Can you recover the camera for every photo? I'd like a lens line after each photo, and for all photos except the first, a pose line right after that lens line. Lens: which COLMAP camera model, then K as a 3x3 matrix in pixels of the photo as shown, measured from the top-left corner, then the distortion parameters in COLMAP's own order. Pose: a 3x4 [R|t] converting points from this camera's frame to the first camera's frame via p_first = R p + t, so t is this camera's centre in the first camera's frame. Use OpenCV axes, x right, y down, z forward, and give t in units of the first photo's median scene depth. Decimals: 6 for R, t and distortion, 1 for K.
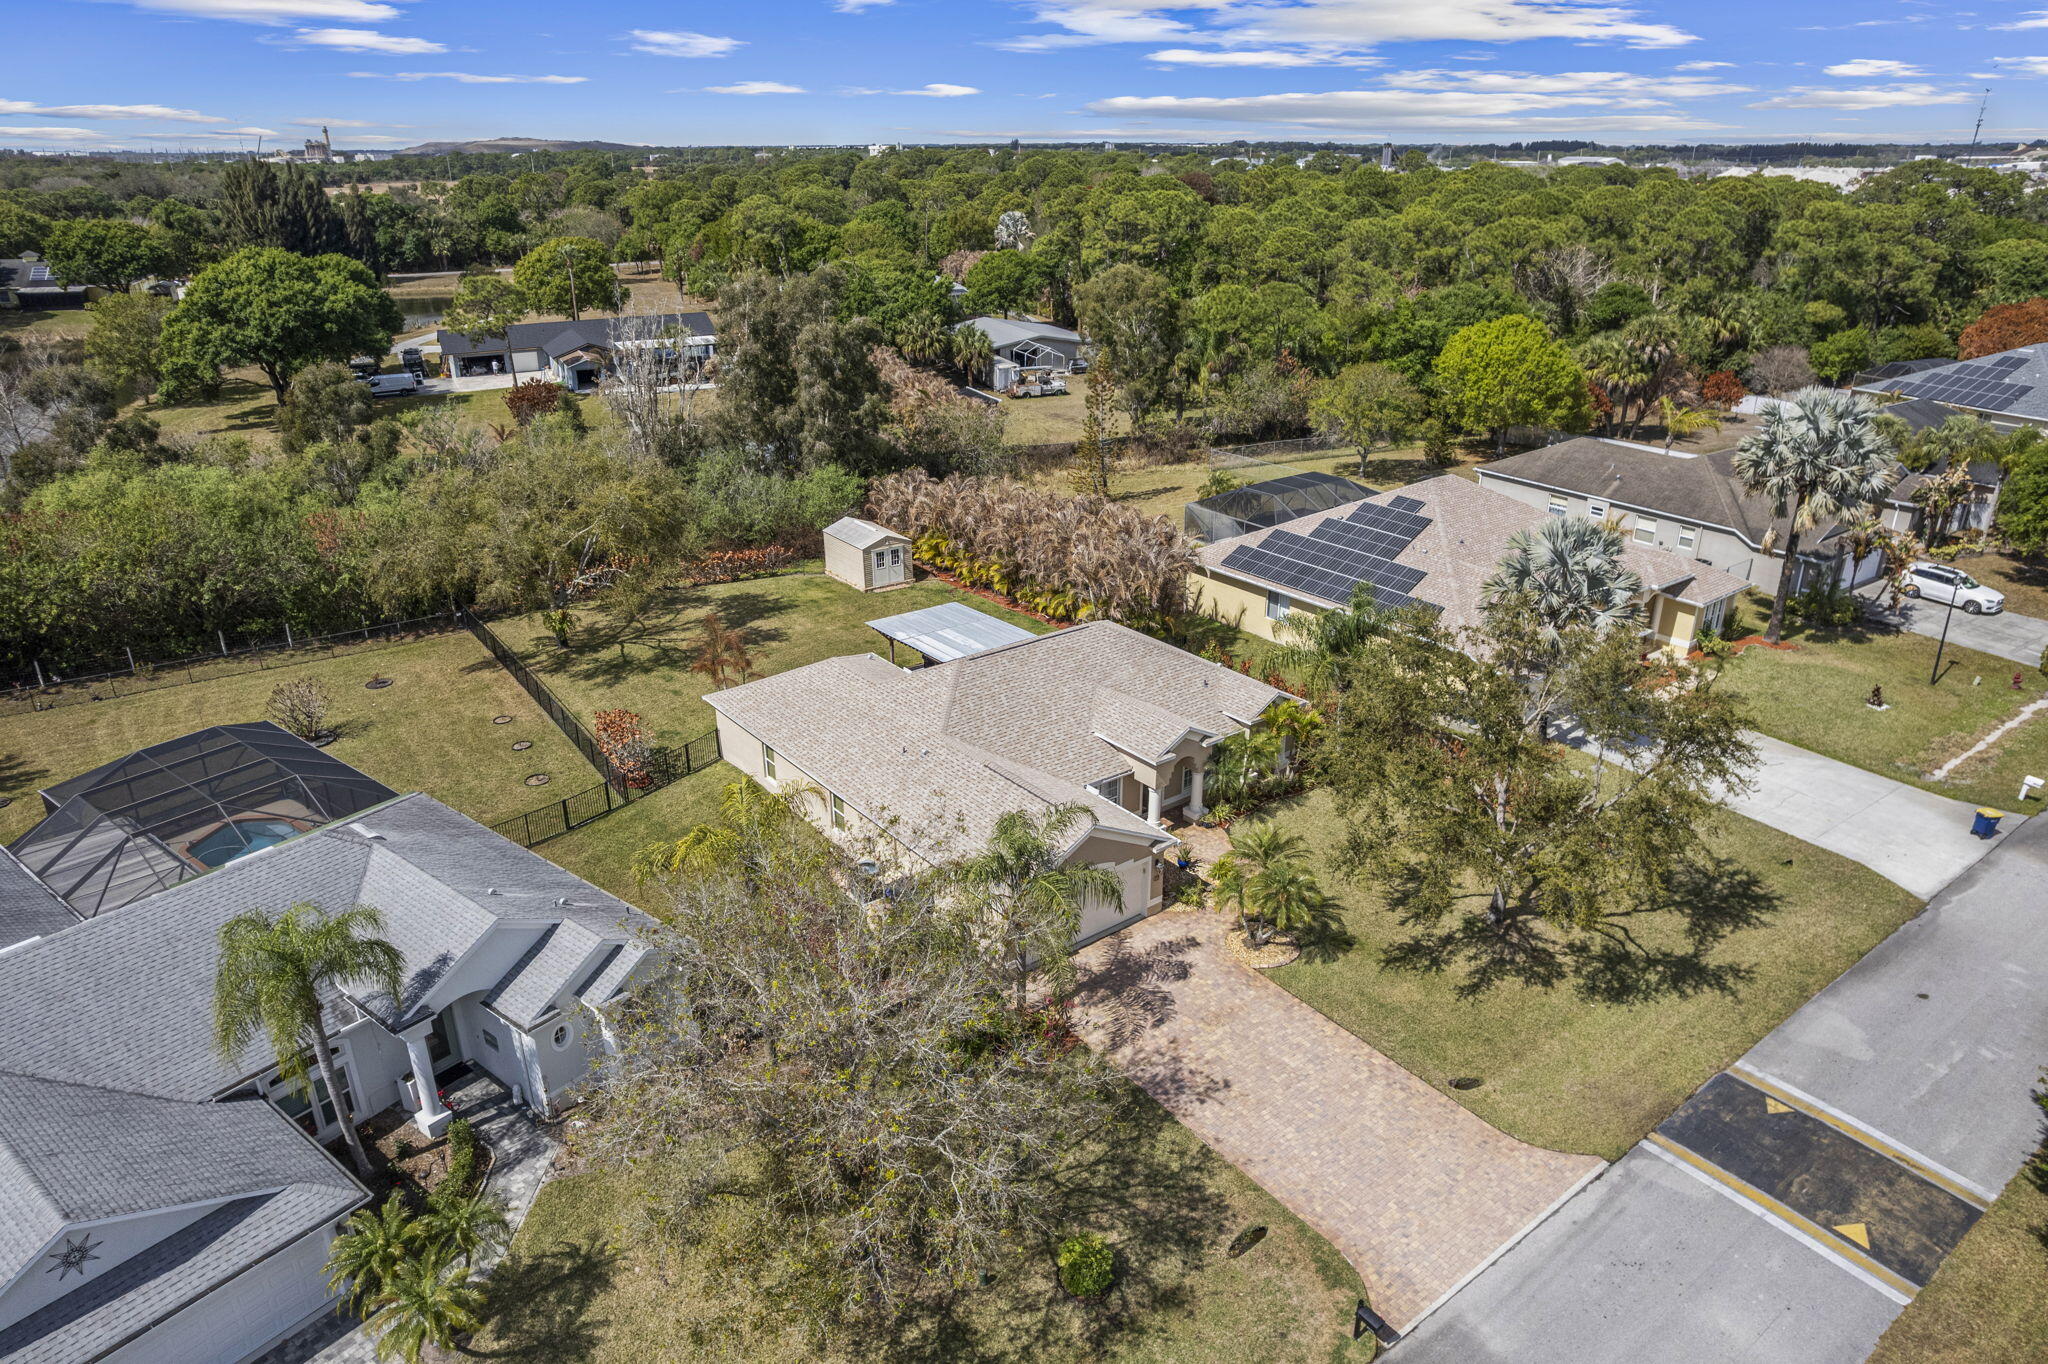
lens RADIAL K [[1308.1, 0, 1024.0], [0, 1308.1, 682.0], [0, 0, 1]] dist [-0.072905, 0.051202]
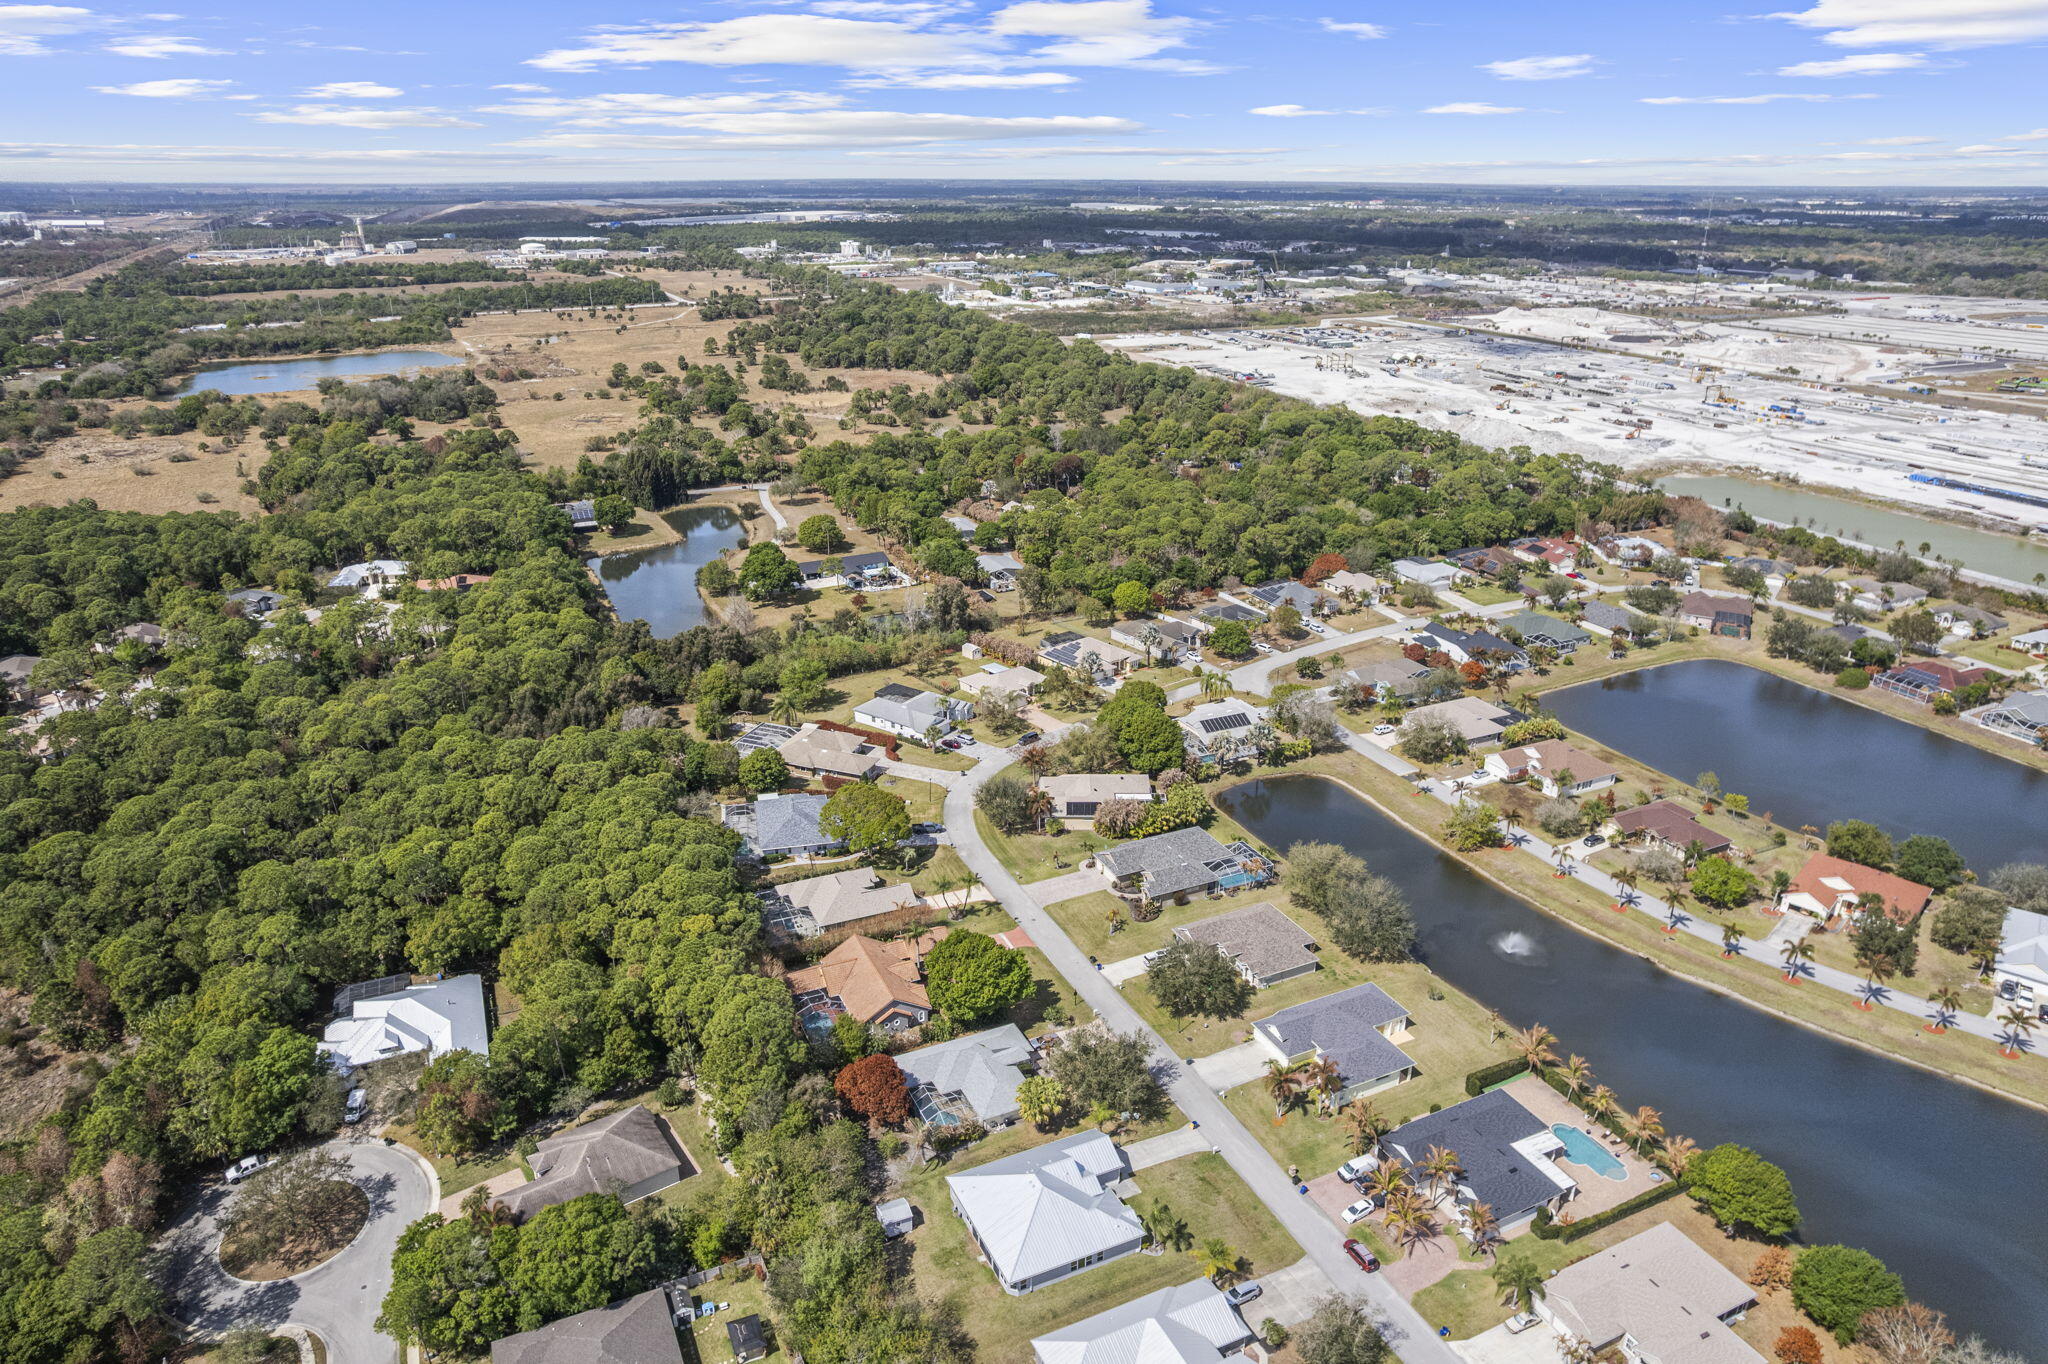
lens RADIAL K [[1308.1, 0, 1024.0], [0, 1308.1, 682.0], [0, 0, 1]] dist [-0.072905, 0.051202]
pose [[0.999119, -0.008708, 0.041053, -0.118223], [0.009506, 0.999769, -0.019282, 0.098217], [-0.040876, 0.019655, 0.998971, -3.456860]]
